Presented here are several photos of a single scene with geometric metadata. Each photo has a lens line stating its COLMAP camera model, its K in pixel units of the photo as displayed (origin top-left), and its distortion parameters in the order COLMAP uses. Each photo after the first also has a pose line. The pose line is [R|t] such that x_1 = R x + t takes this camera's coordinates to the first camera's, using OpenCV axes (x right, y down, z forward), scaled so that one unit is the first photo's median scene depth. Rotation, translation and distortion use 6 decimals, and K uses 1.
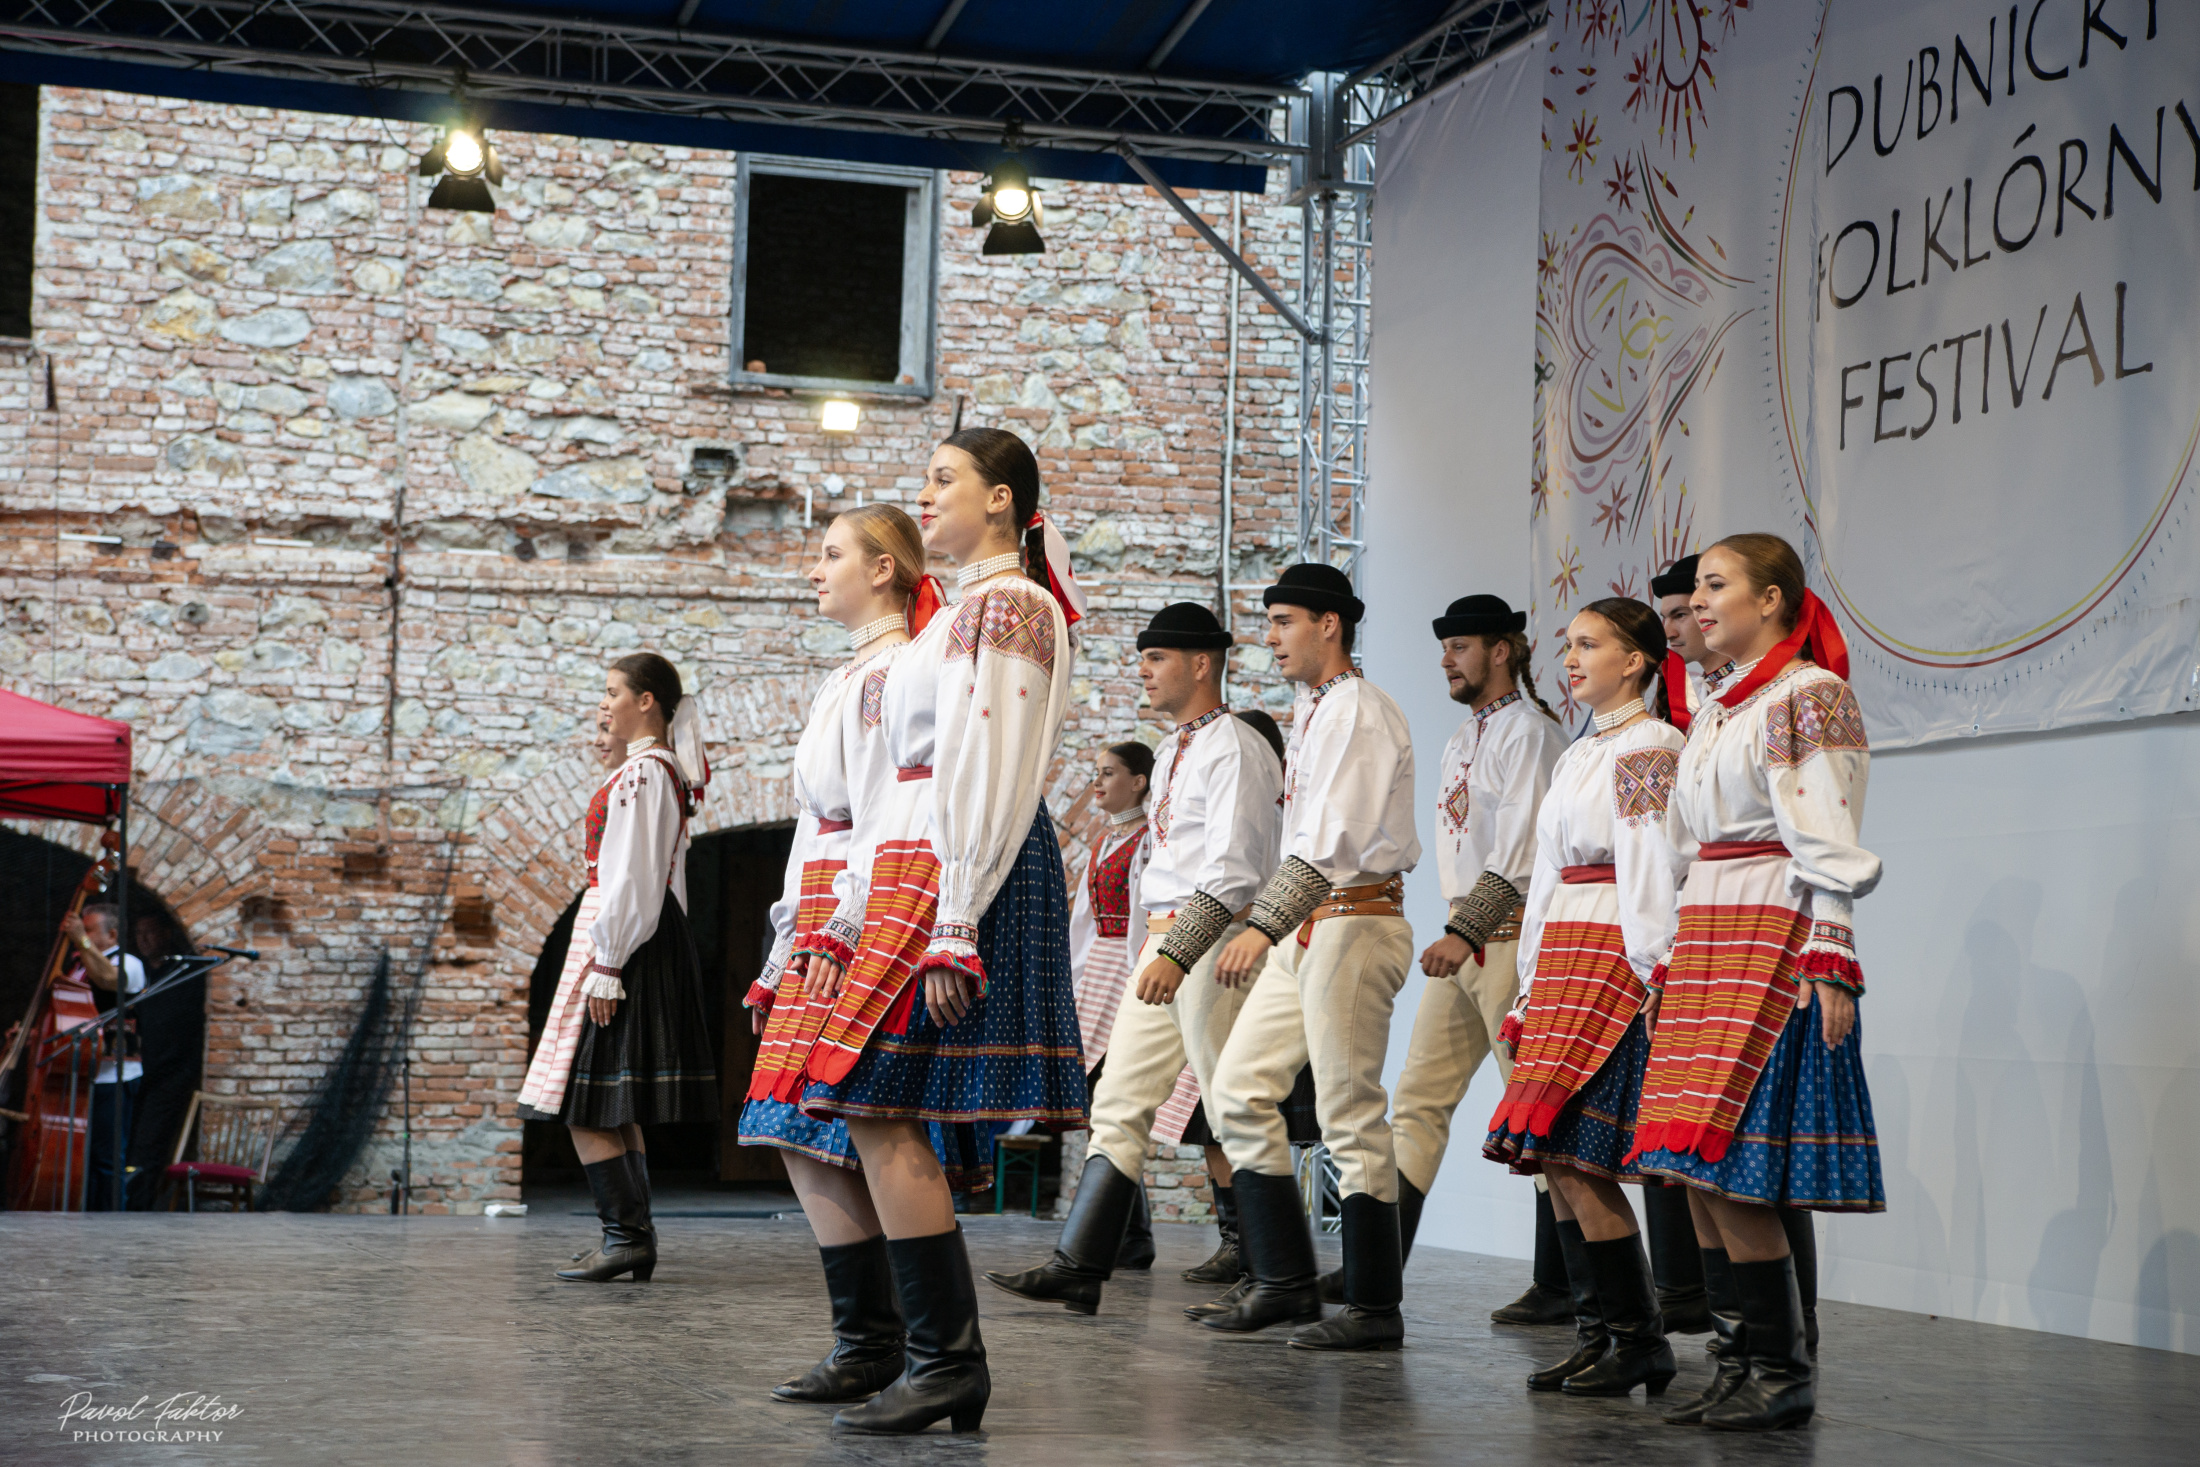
lens RADIAL K [[3667.5, 0, 1072.3], [0, 3667.5, 758.6], [0, 0, 1]] dist [0.107592, 0.000000]
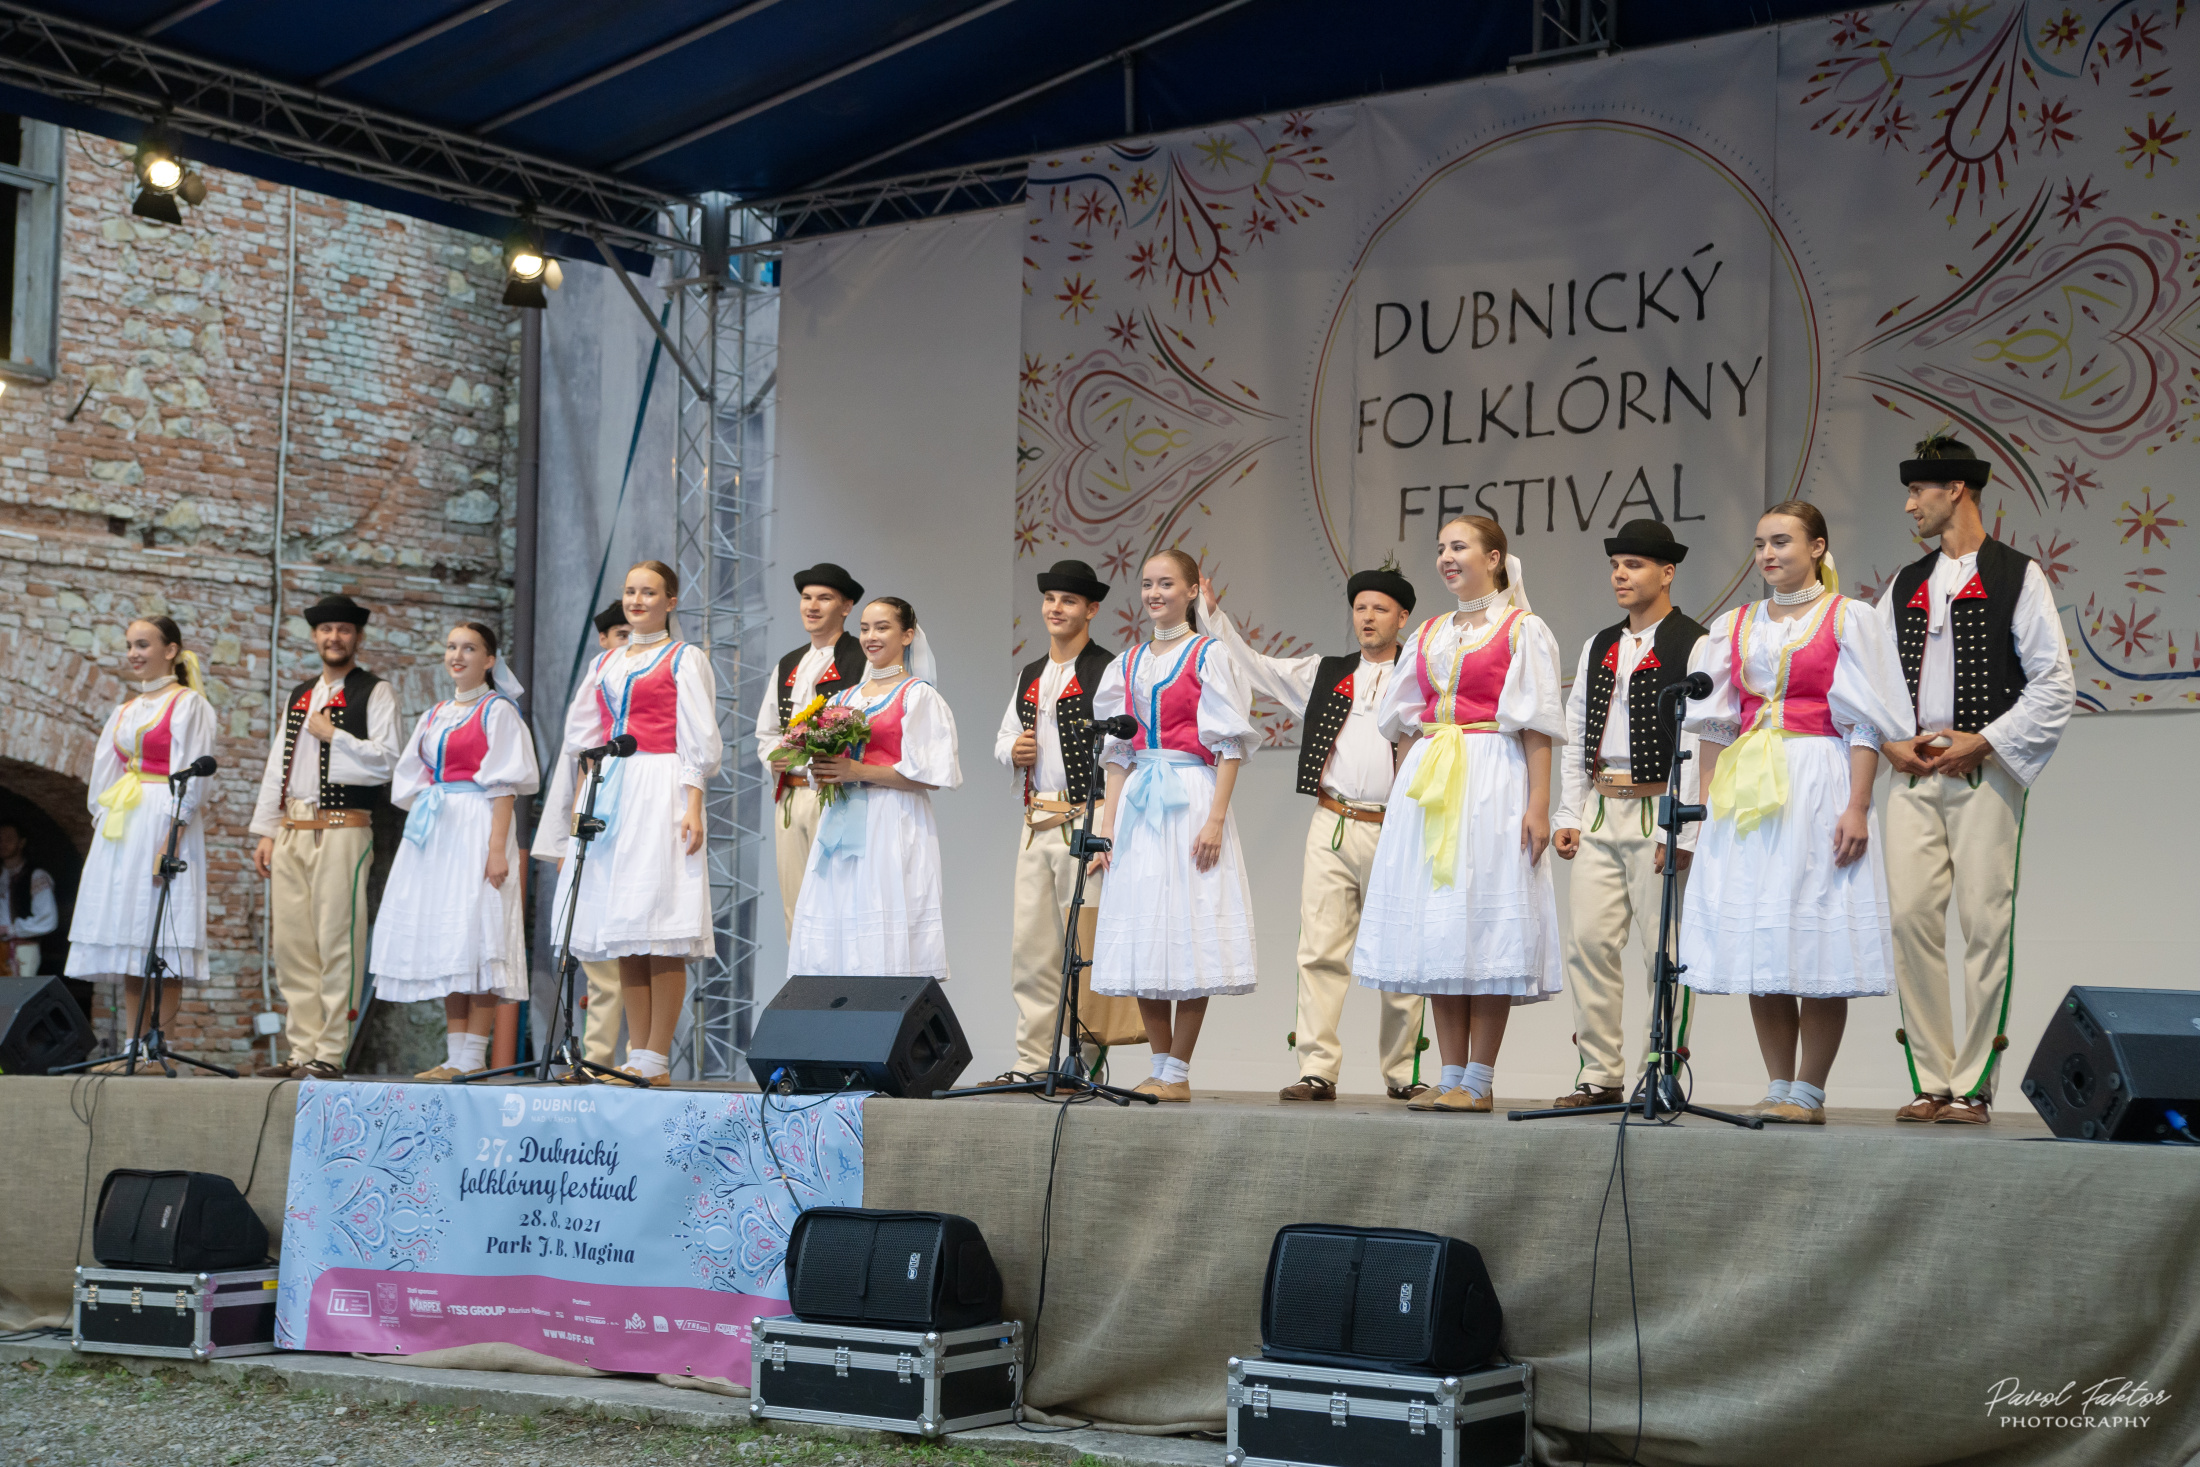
lens RADIAL K [[3324.4, 0, 1107.8], [0, 3324.4, 735.8], [0, 0, 1]] dist [0.068391, 0.000000]
pose [[0.797541, 0.042000, 0.601801, -0.409017], [-0.041978, 0.999019, -0.014089, 0.012312], [-0.601802, -0.014026, 0.798522, -0.017966]]
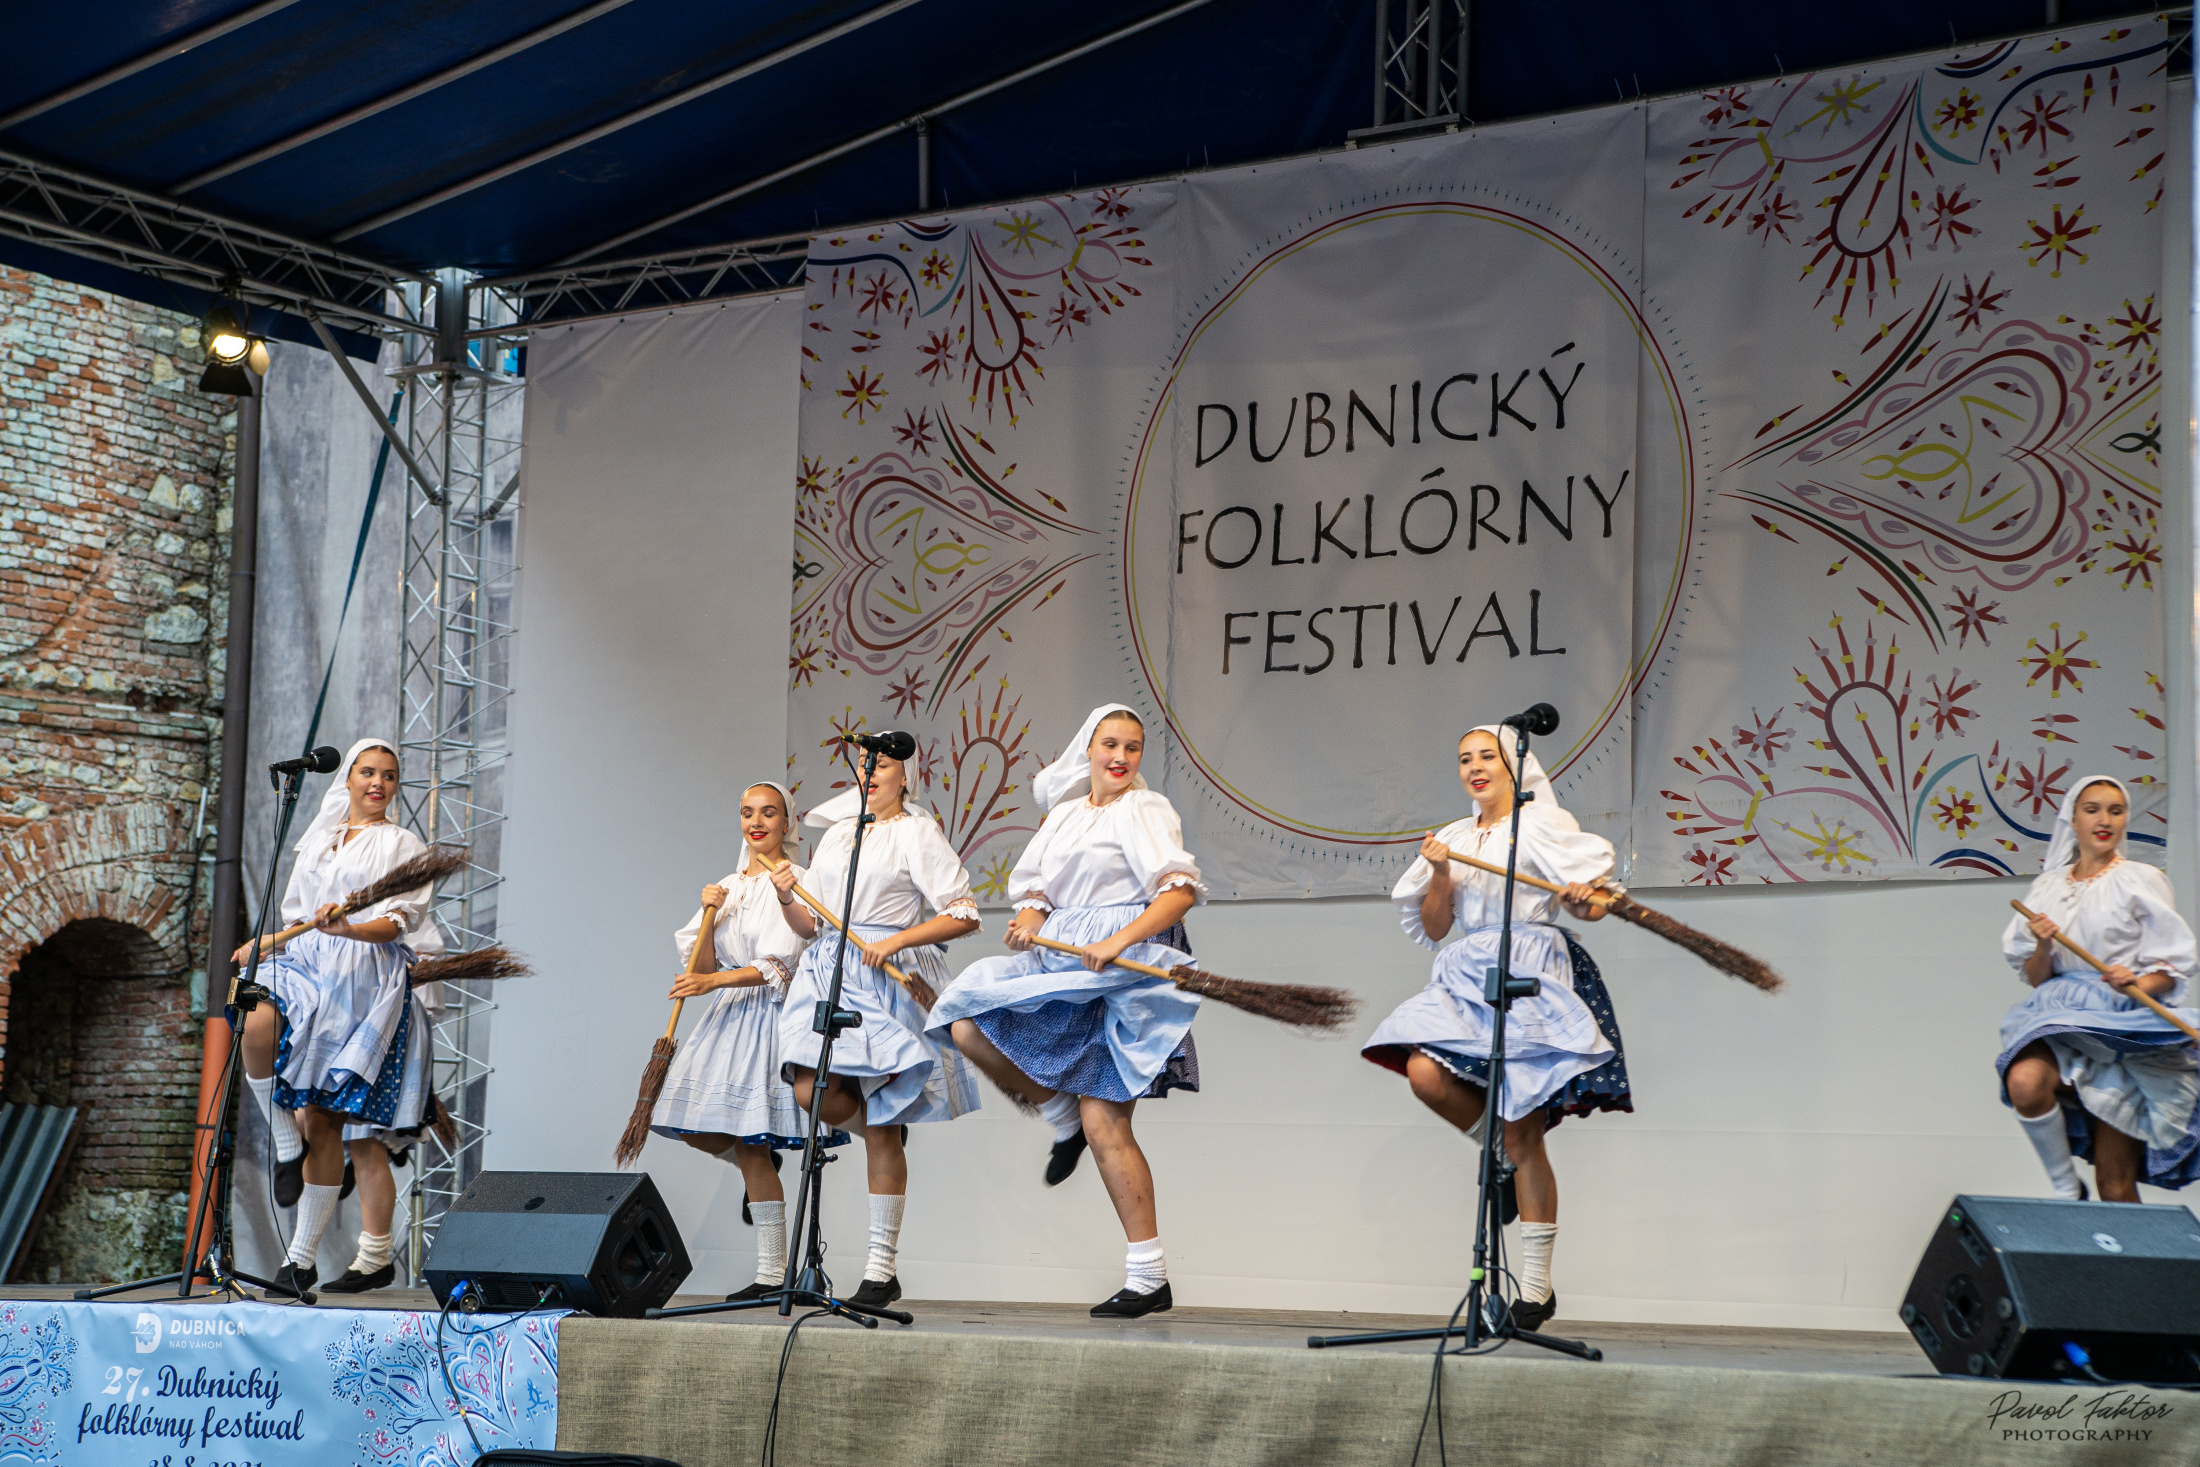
lens RADIAL K [[3667.5, 0, 1148.3], [0, 3667.5, 745.0], [0, 0, 1]] dist [0.107592, 0.000000]
pose [[0.761381, 0.074436, 0.644018, -0.385531], [-0.049332, 0.997159, -0.056931, 0.011546], [-0.646425, 0.011576, 0.762889, -0.003812]]
